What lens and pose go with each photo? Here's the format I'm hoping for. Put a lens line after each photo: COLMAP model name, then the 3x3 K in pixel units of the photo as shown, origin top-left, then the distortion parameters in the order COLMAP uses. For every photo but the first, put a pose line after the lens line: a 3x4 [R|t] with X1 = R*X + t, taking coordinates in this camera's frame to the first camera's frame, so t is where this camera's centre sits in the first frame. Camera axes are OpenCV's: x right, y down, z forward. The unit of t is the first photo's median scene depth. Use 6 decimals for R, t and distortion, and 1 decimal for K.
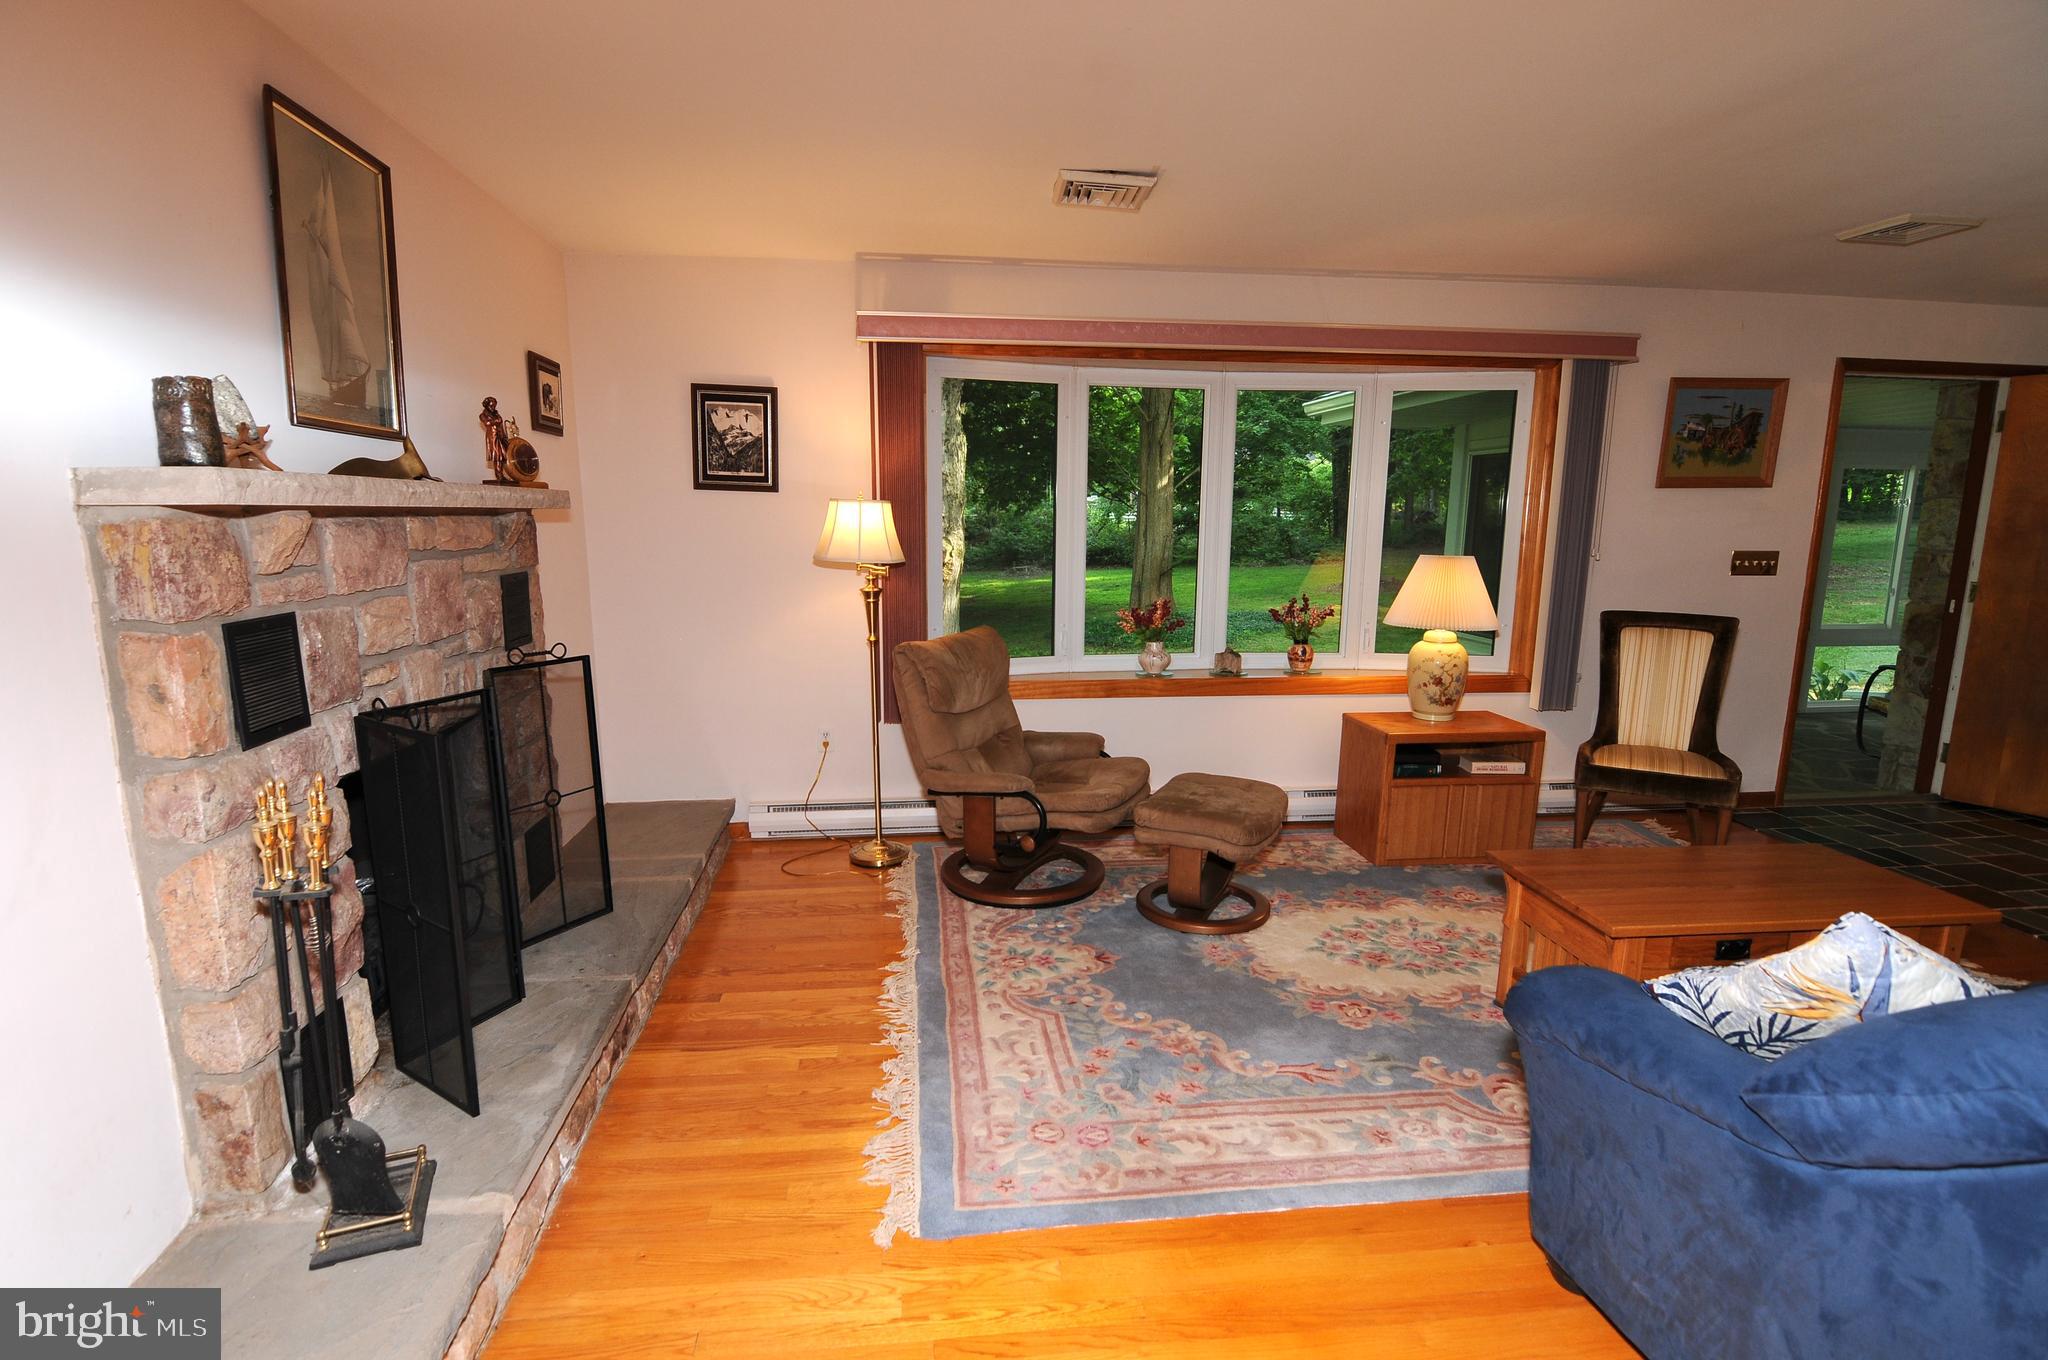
lens RADIAL K [[1032.3, 0, 1018.0], [0, 1032.3, 684.8], [0, 0, 1]] dist [-0.006507, -0.009242]
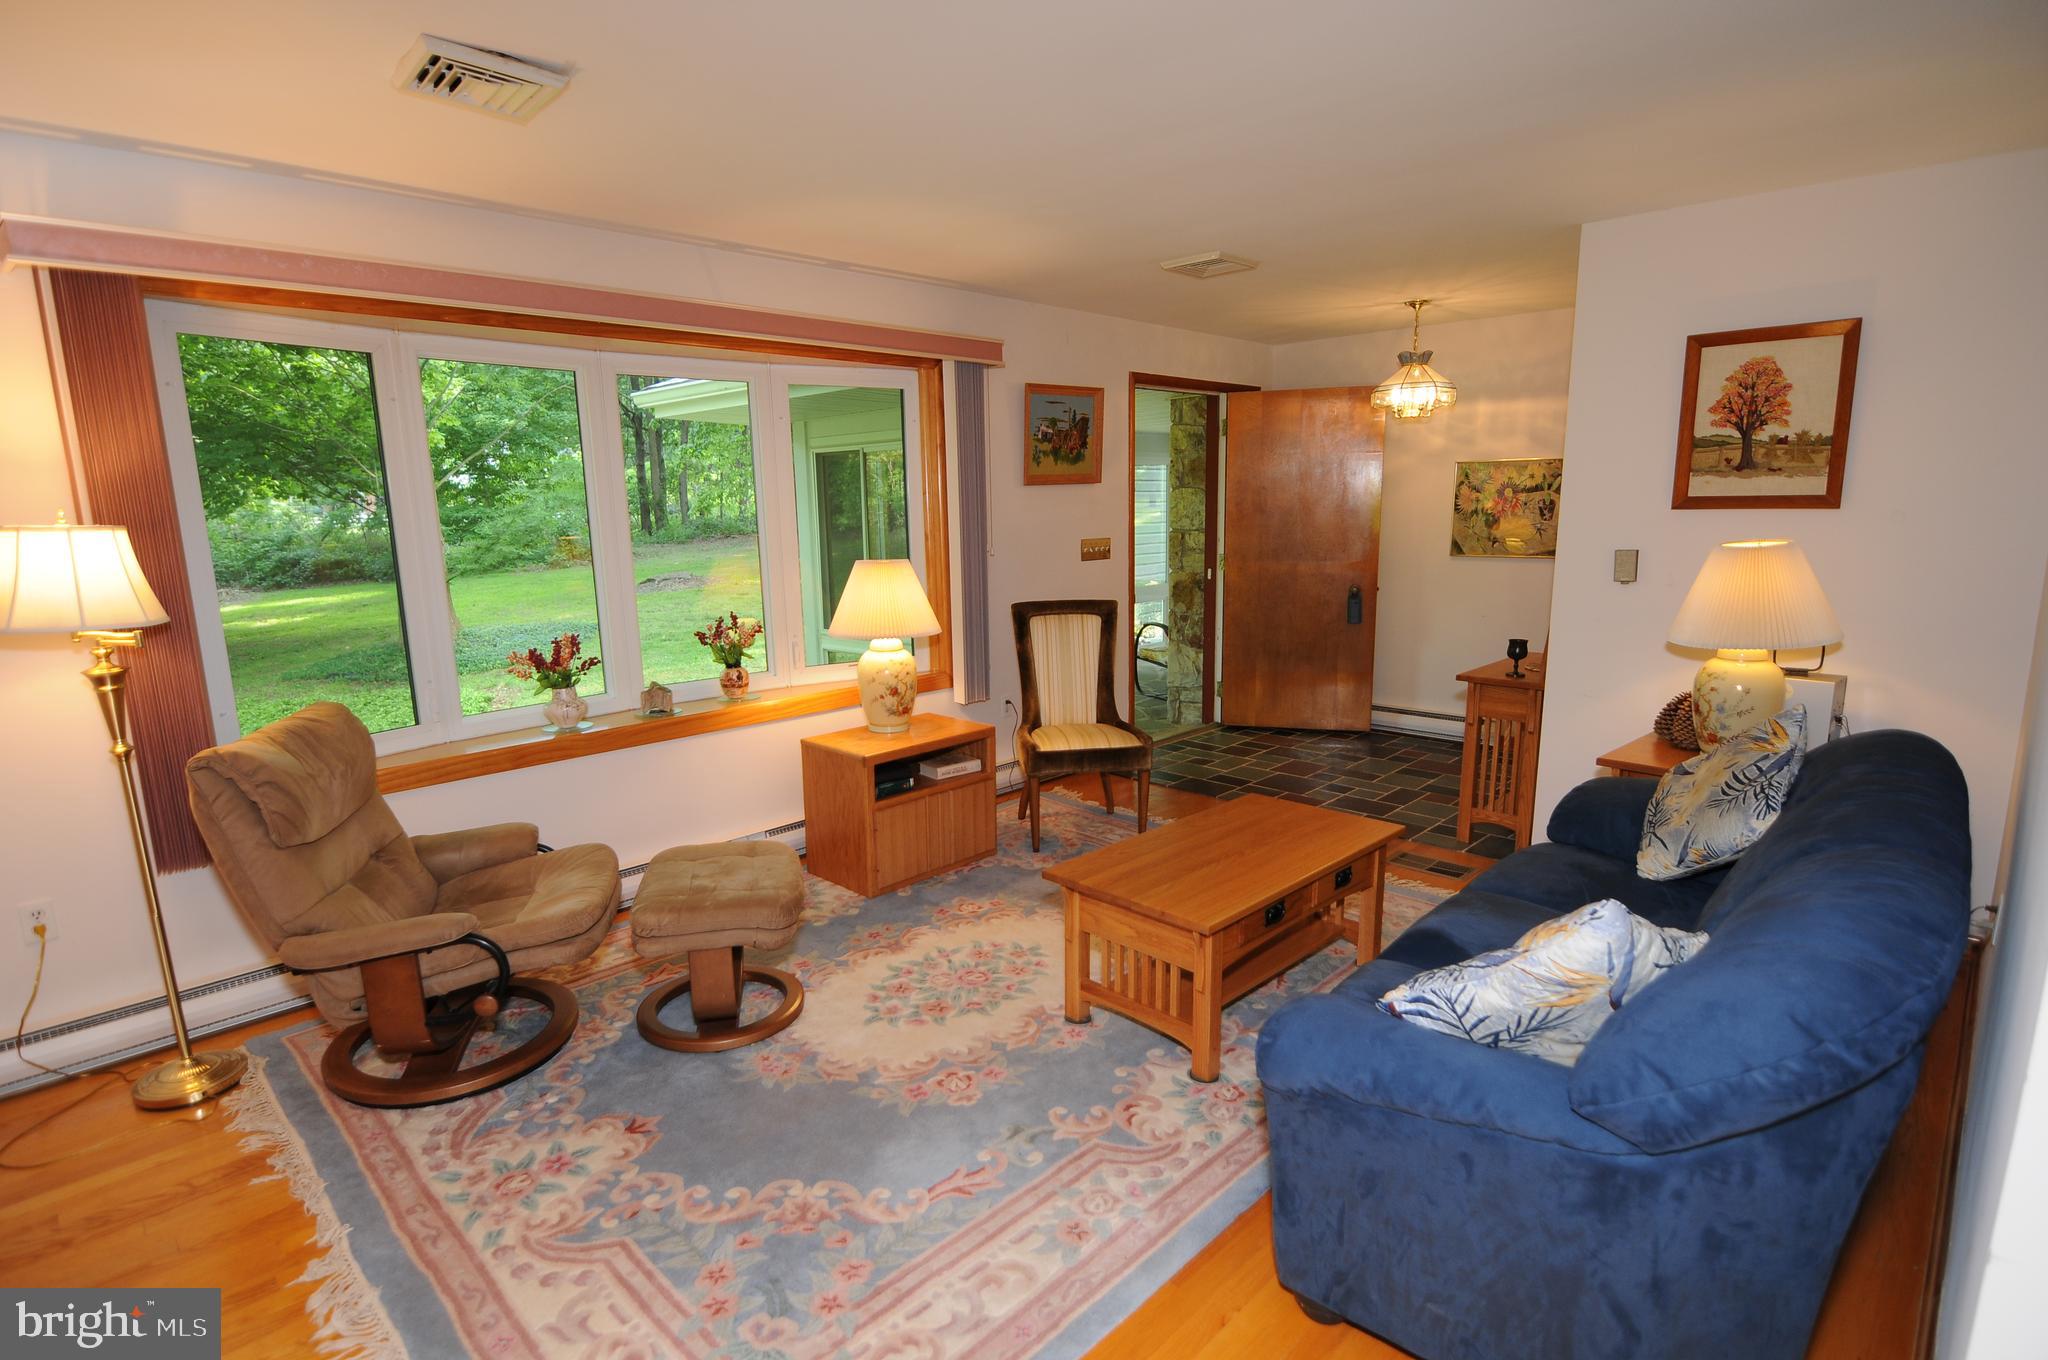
lens RADIAL K [[1032.3, 0, 1030.2], [0, 1032.3, 692.2], [0, 0, 1]] dist [-0.006507, -0.009242]
pose [[0.774095, -0.135876, 0.618316, -0.095371], [0.128235, 0.990102, 0.057034, -0.044860], [-0.619946, 0.035140, 0.783857, 0.184430]]
